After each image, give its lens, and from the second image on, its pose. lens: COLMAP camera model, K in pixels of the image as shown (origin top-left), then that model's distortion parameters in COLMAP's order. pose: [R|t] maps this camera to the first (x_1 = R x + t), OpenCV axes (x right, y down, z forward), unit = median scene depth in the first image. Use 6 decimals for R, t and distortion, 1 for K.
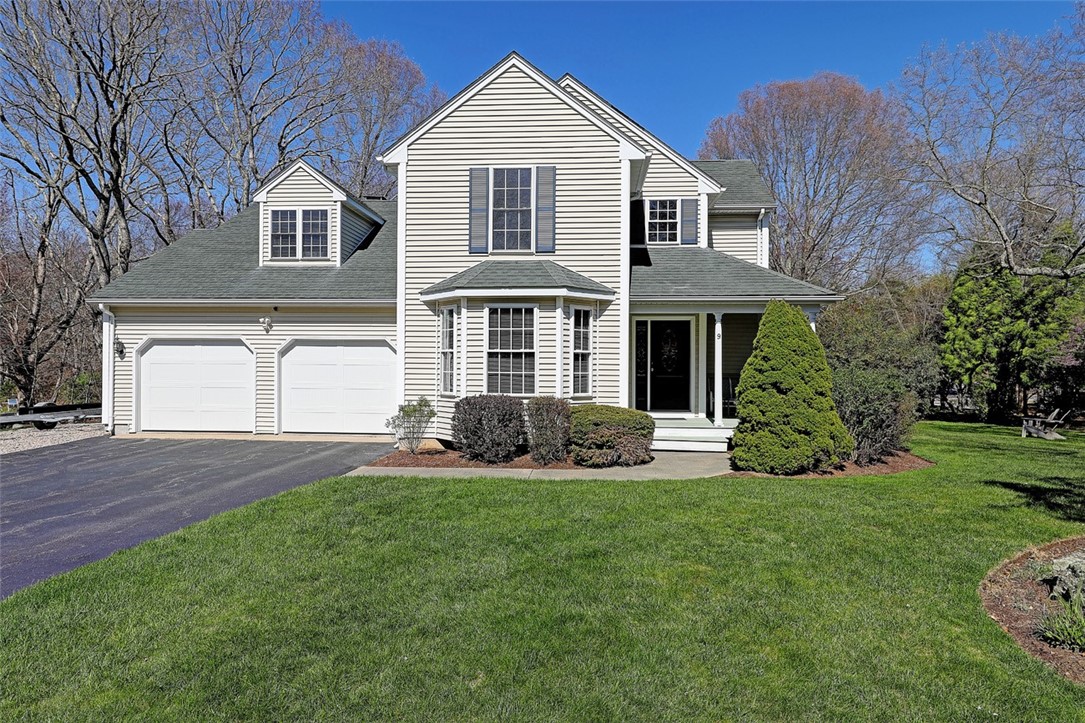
lens RADIAL K [[649.6, 0, 548.1], [0, 649.6, 362.1], [0, 0, 1]] dist [0.015539, 0.000142]
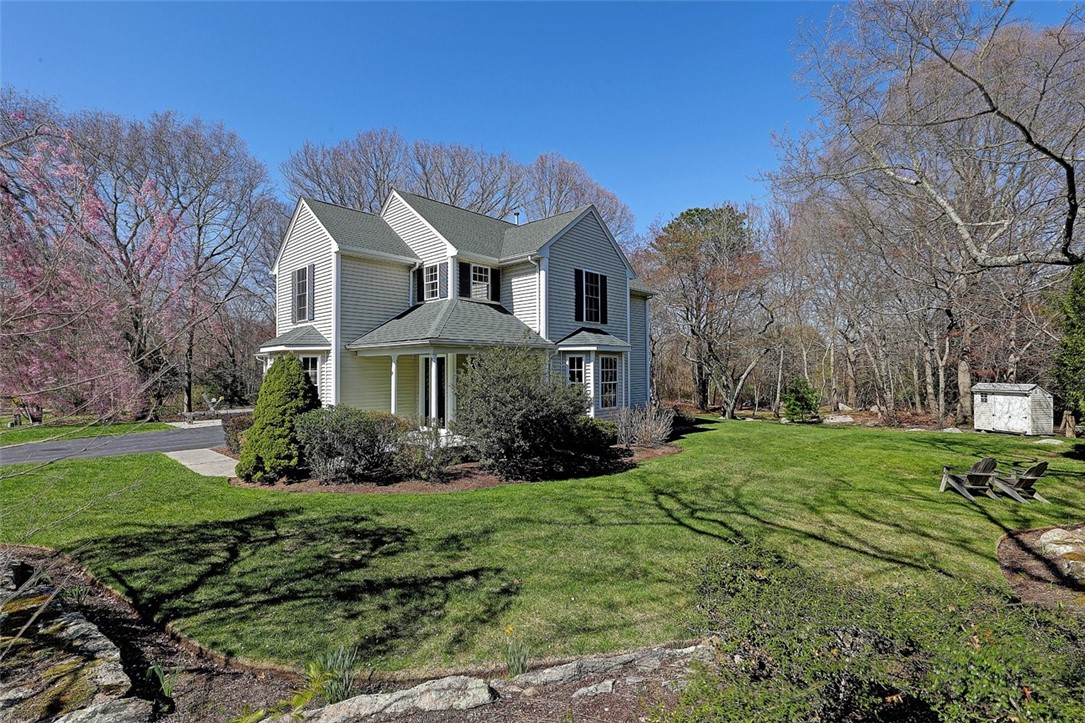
lens RADIAL K [[491.7, 0, 543.0], [0, 491.7, 362.7], [0, 0, 1]] dist [0.006427, 0.000250]
pose [[0.771221, -0.017977, -0.636314, 1.152776], [0.013535, 0.999838, -0.011842, -0.045630], [0.636424, 0.000520, 0.771340, 0.441375]]
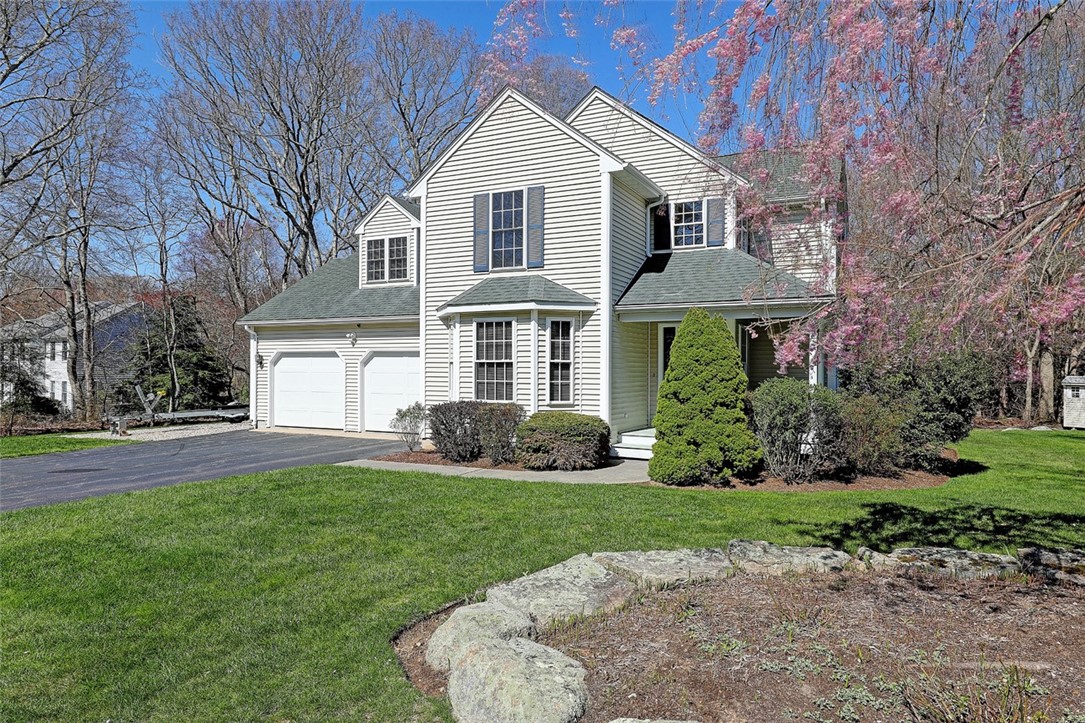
lens RADIAL K [[705.1, 0, 538.7], [0, 705.1, 366.0], [0, 0, 1]] dist [-0.001785, -0.001540]
pose [[0.922759, -0.004270, -0.385353, 0.438855], [0.003971, 0.999991, -0.001573, -0.006272], [0.385356, -0.000078, 0.922768, -0.058696]]
